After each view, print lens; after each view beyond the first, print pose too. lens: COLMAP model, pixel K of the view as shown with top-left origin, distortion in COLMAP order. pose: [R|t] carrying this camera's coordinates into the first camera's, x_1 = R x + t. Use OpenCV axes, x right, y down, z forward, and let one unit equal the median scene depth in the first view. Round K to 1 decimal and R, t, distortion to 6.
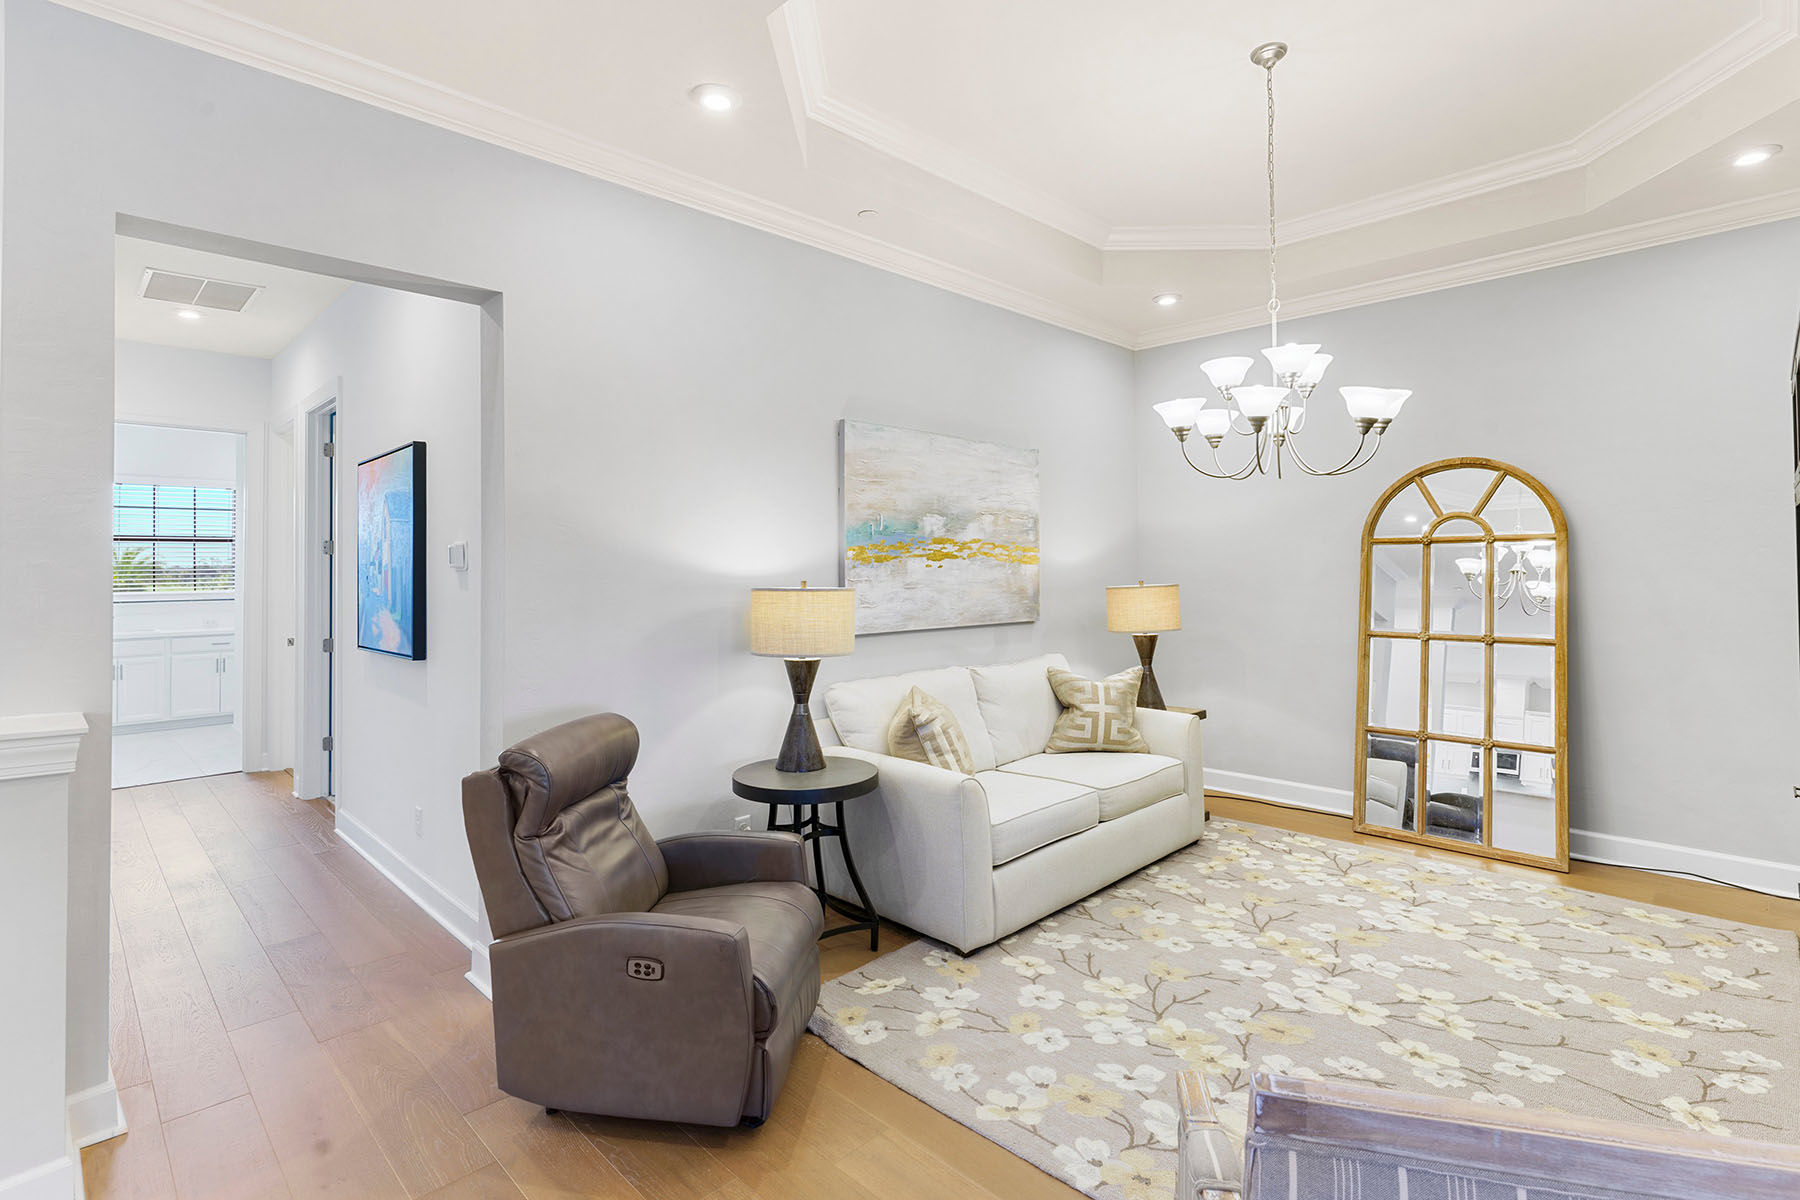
lens RADIAL K [[861.6, 0, 907.0], [0, 861.6, 544.9], [0, 0, 1]] dist [0.004588, -0.000346]
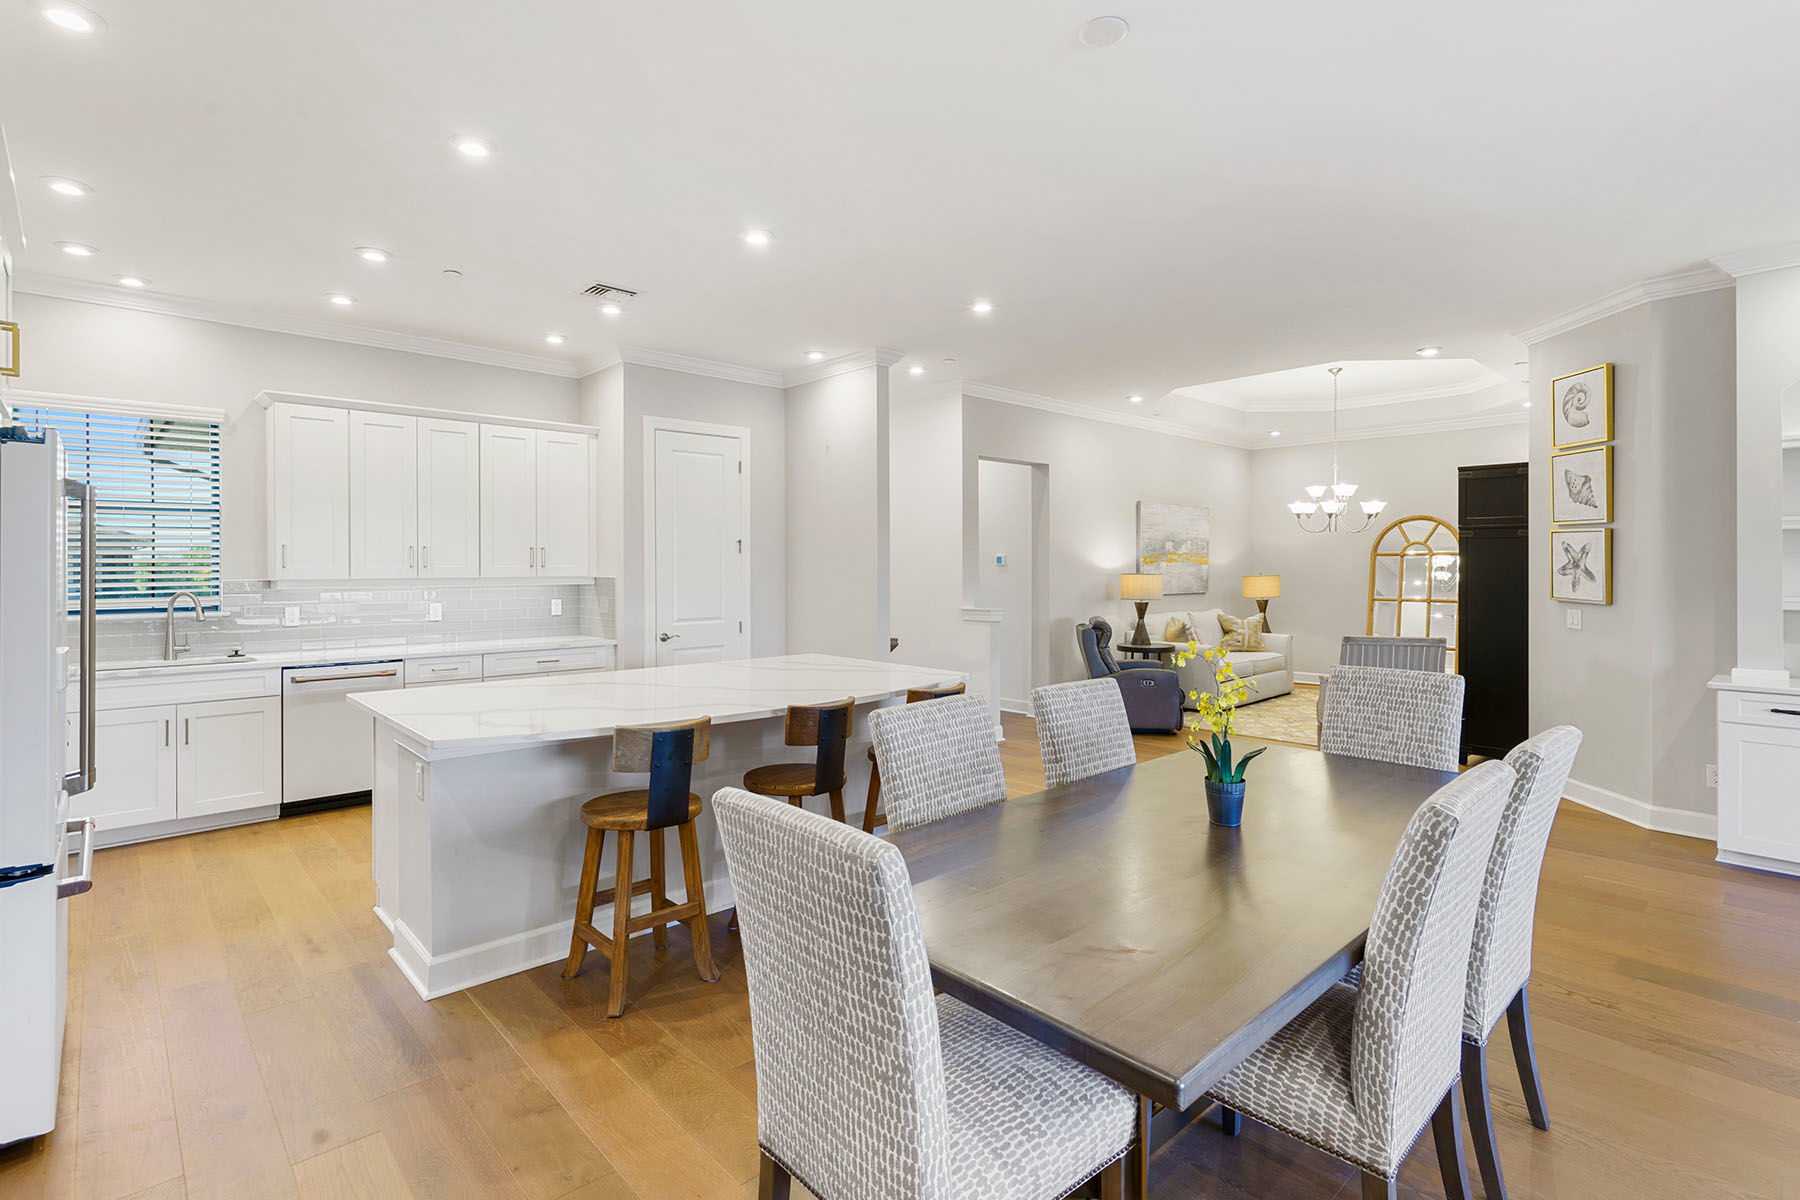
lens RADIAL K [[861.6, 0, 903.4], [0, 861.6, 566.9], [0, 0, 1]] dist [0.004588, -0.000346]
pose [[0.999563, 0.006759, -0.028789, -0.728158], [-0.005893, 0.999531, 0.030050, -0.040681], [0.028978, -0.029867, 0.999134, -1.500664]]
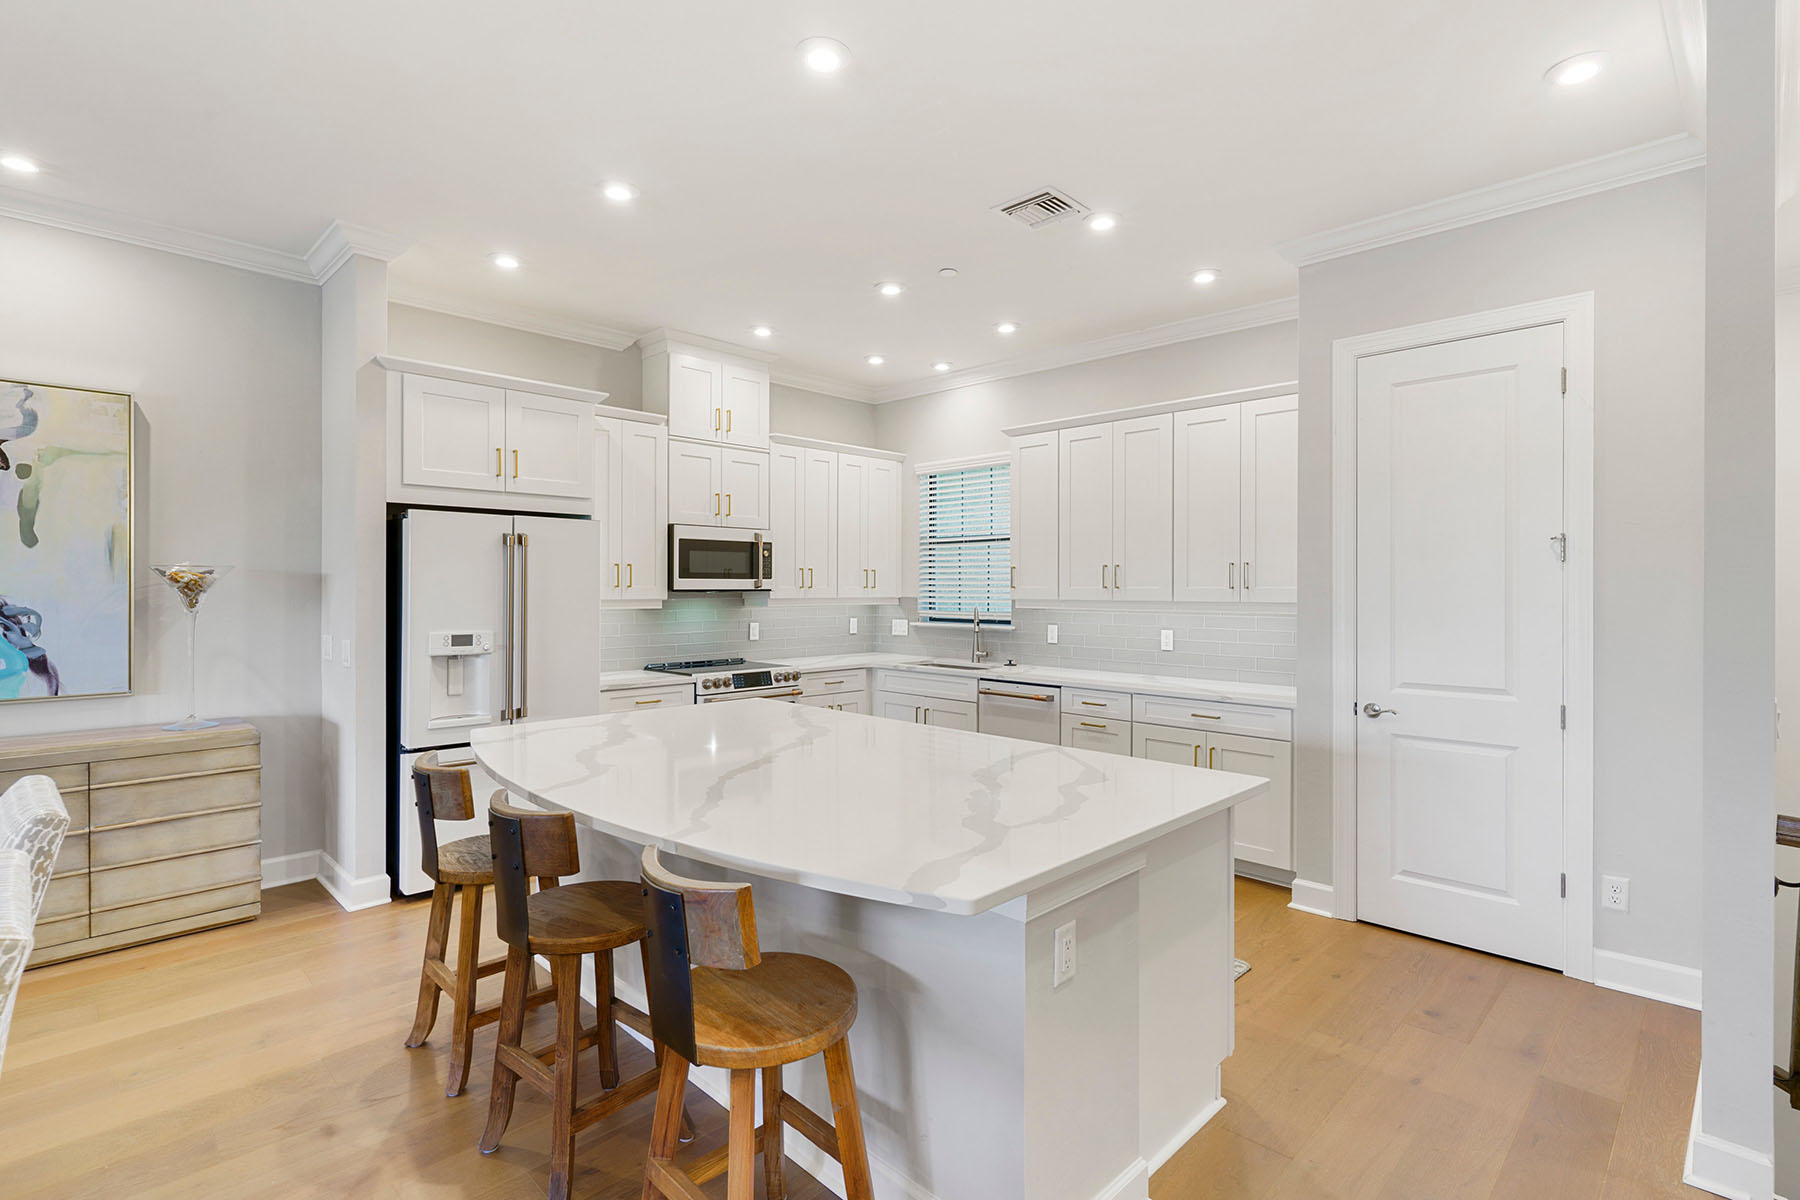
lens RADIAL K [[861.6, 0, 922.8], [0, 861.6, 593.9], [0, 0, 1]] dist [0.004588, -0.000346]
pose [[0.021169, 0.015426, -0.999657, -0.232135], [0.022780, 0.999614, 0.015908, -0.007112], [0.999516, -0.023108, 0.020809, -0.260296]]
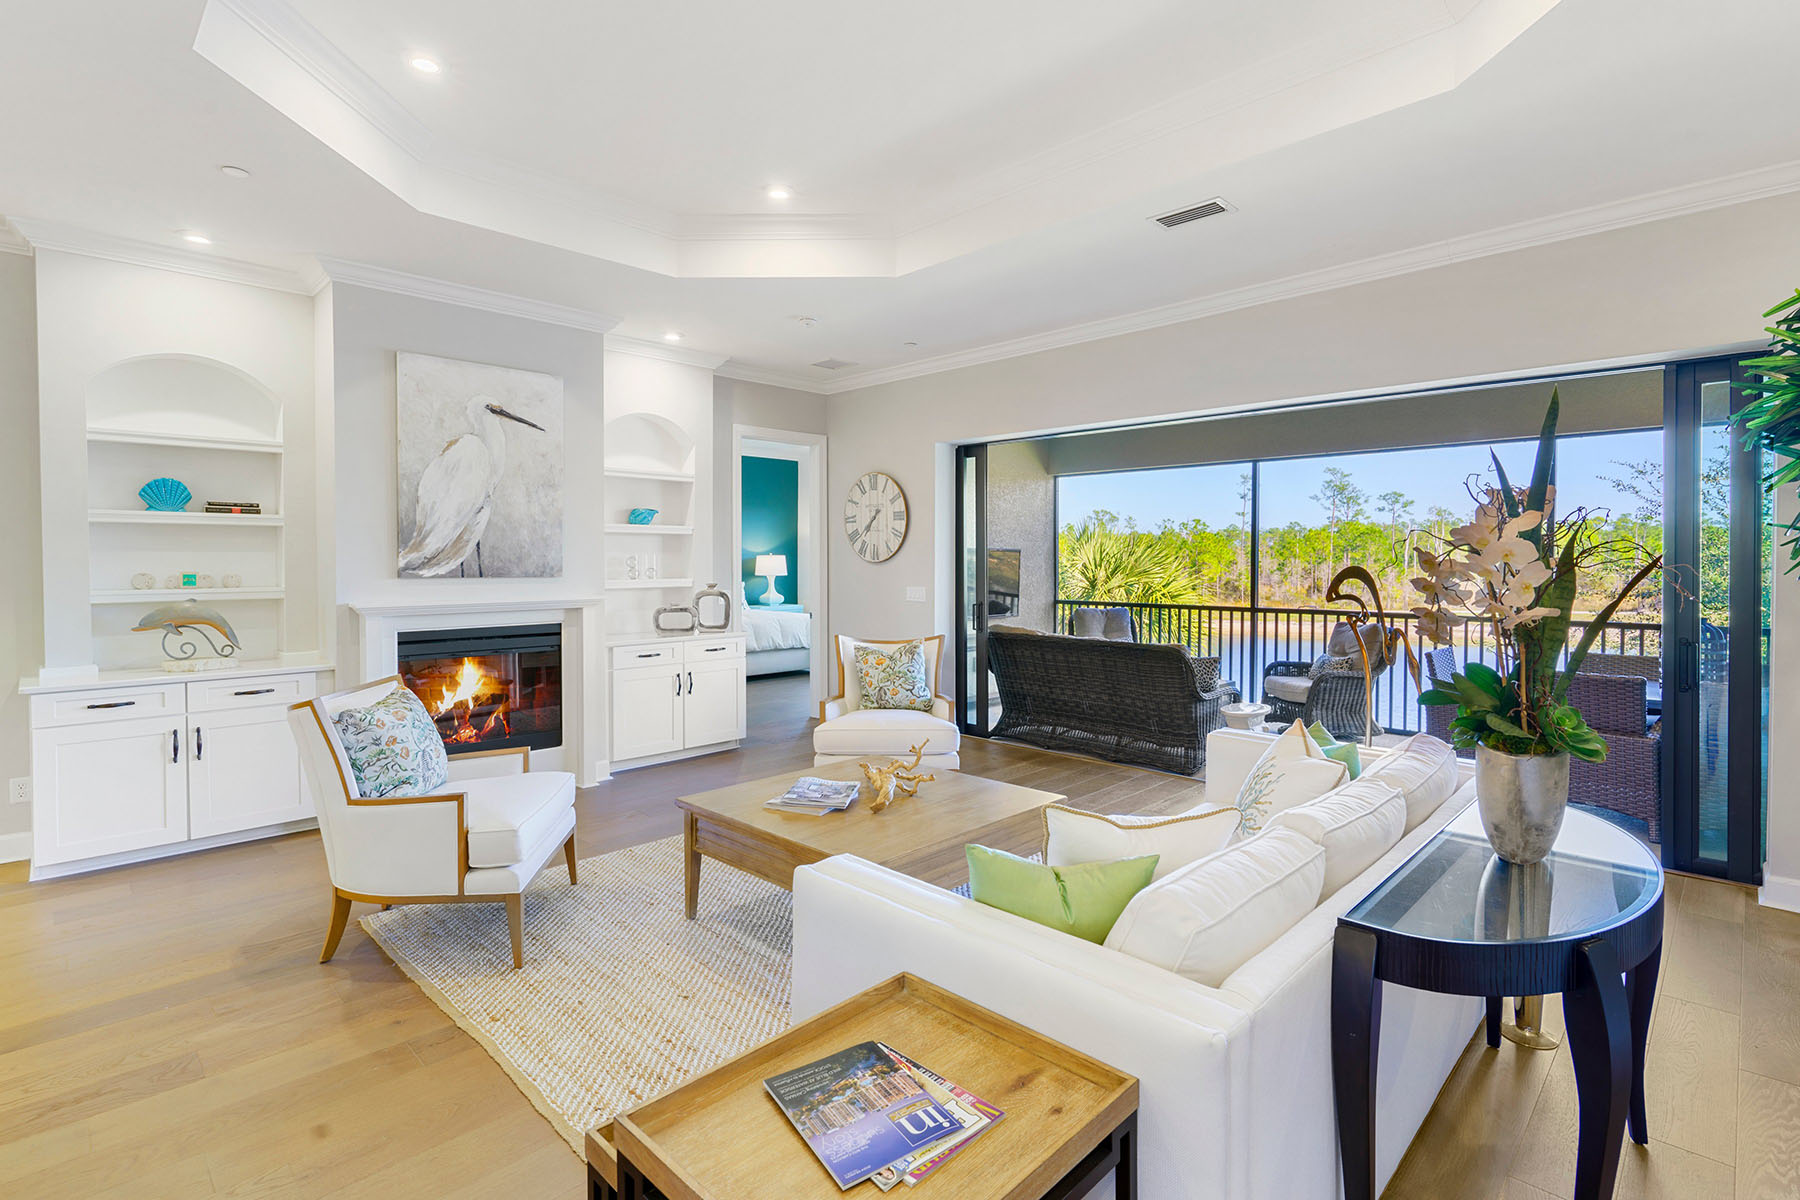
lens RADIAL K [[861.6, 0, 890.7], [0, 861.6, 578.9], [0, 0, 1]] dist [0.004588, -0.000346]
pose [[0.000375, -0.013344, 0.999911, -0.727067], [-0.029313, 0.999481, 0.013349, -0.034042], [-0.999570, -0.029316, -0.000016, -1.359393]]
